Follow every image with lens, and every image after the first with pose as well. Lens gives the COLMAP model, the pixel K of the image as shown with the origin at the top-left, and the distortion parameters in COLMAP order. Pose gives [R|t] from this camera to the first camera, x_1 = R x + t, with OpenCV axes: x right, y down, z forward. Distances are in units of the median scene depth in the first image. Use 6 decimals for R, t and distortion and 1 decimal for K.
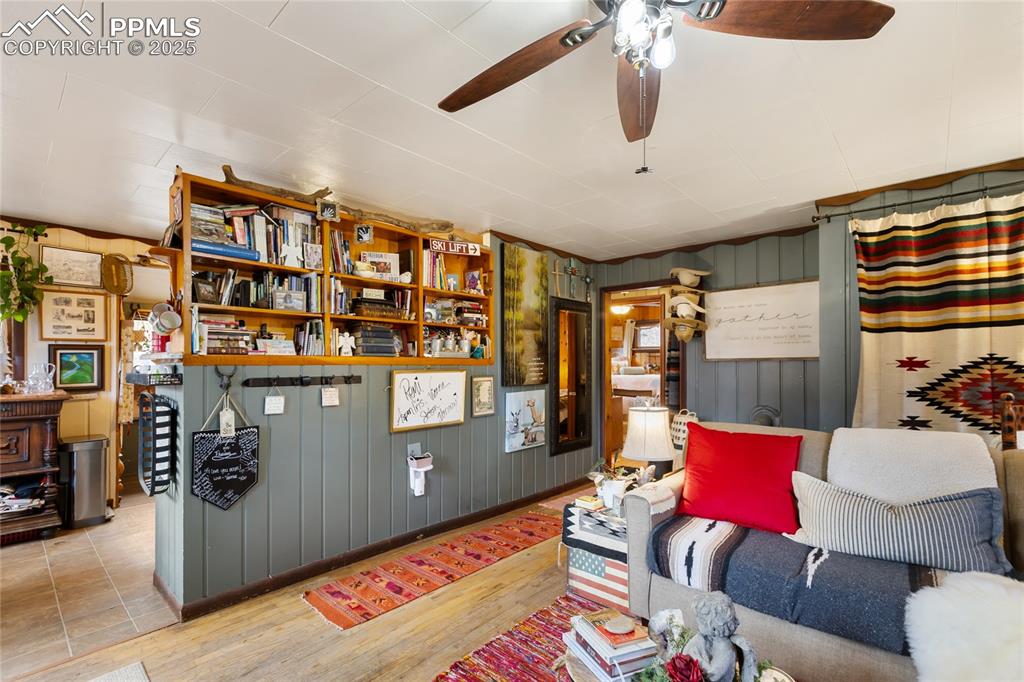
lens RADIAL K [[461.9, 0, 511.9], [0, 461.9, 363.0], [0, 0, 1]] dist [0.003111, 0.001047]
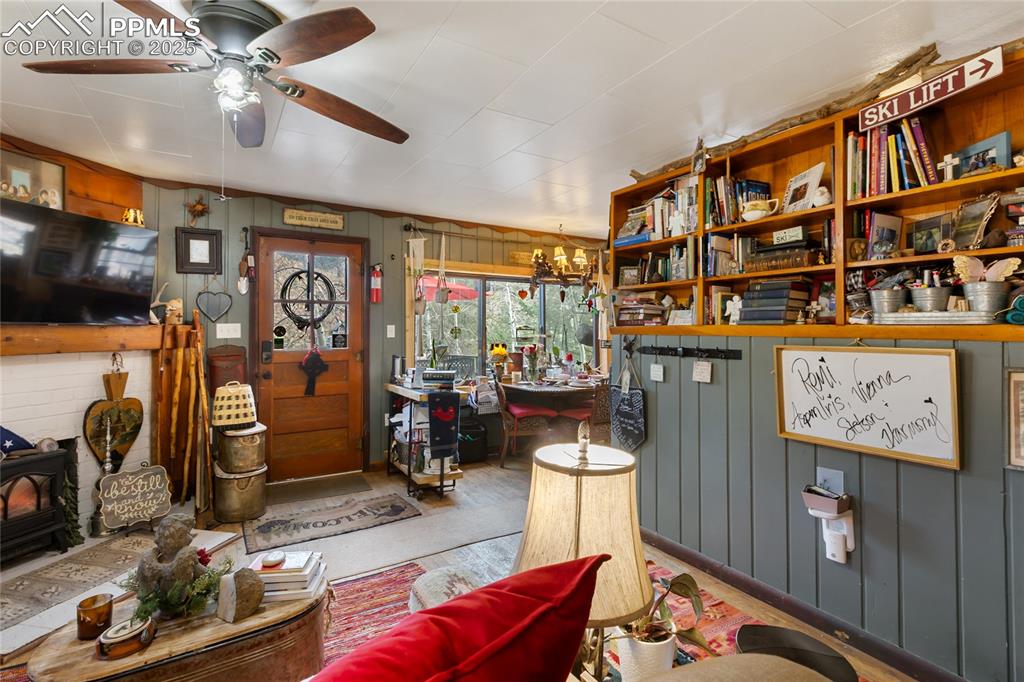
lens RADIAL K [[491.4, 0, 540.6], [0, 491.4, 322.2], [0, 0, 1]] dist [0.000797, 0.000040]
pose [[-0.253655, -0.019526, -0.967098, 0.545191], [-0.006283, 0.999808, -0.018538, -0.001597], [0.967274, 0.001374, -0.253729, 0.867492]]
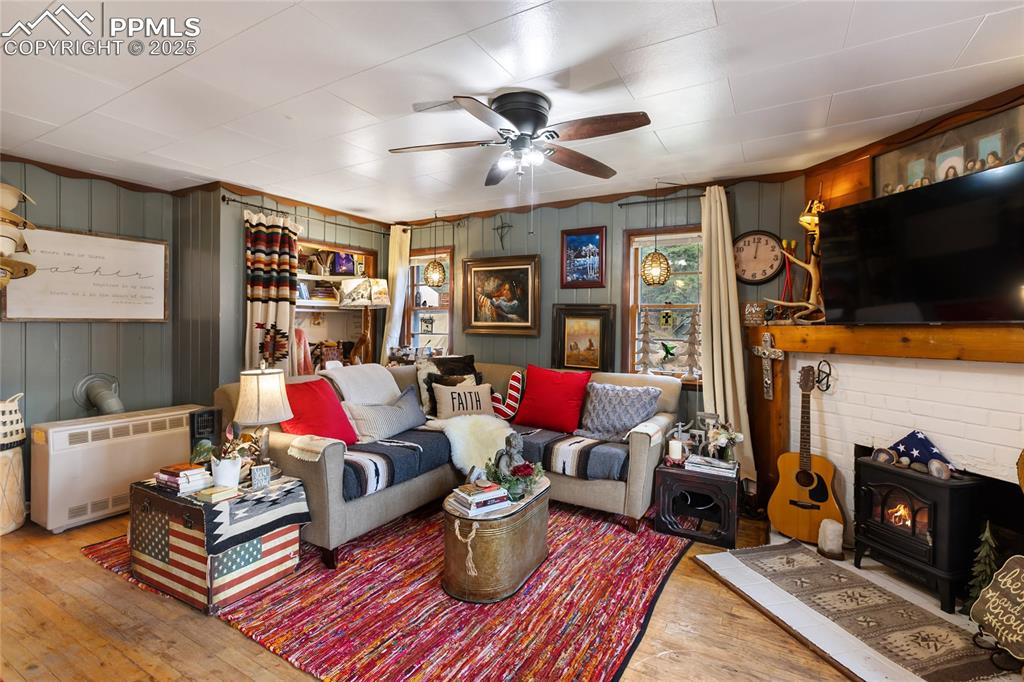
lens RADIAL K [[467.5, 0, 517.1], [0, 467.5, 330.6], [0, 0, 1]] dist [0.001885, 0.000438]
pose [[-0.213397, -0.009476, 0.976920, -0.639570], [-0.005829, 0.999948, 0.008426, -0.000456], [-0.976948, -0.003897, -0.213441, 0.550579]]
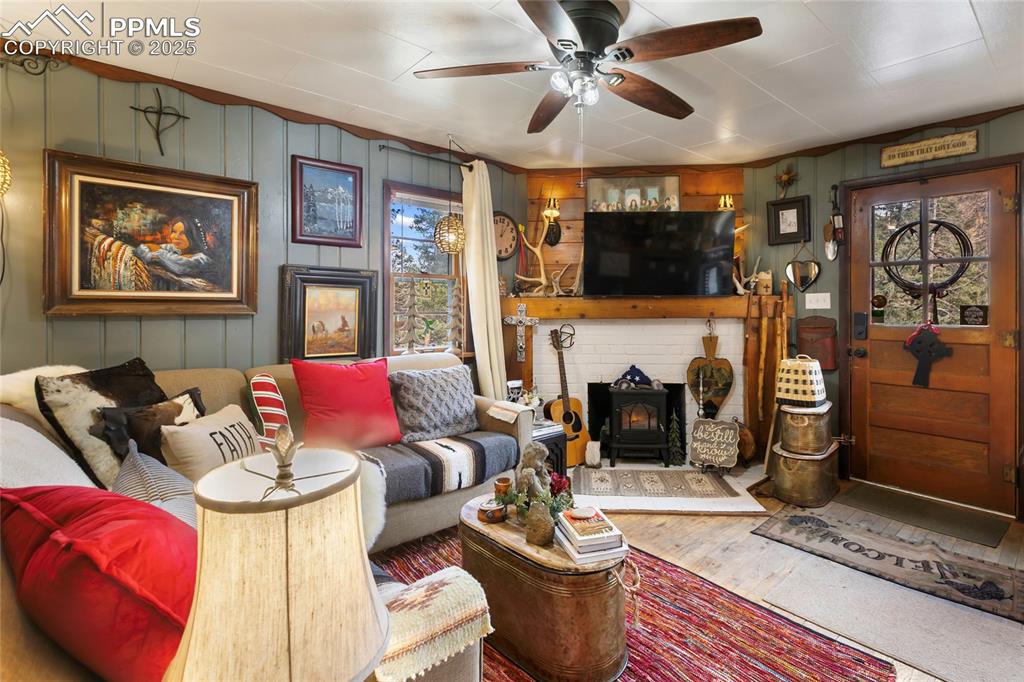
lens RADIAL K [[485.7, 0, 513.8], [0, 485.7, 308.1], [0, 0, 1]] dist [0.000830, -0.000117]
pose [[-0.992127, -0.002877, 0.125204, 0.110734], [-0.000681, 0.999845, 0.017580, -0.000993], [-0.125235, 0.017357, -0.991975, 1.016361]]
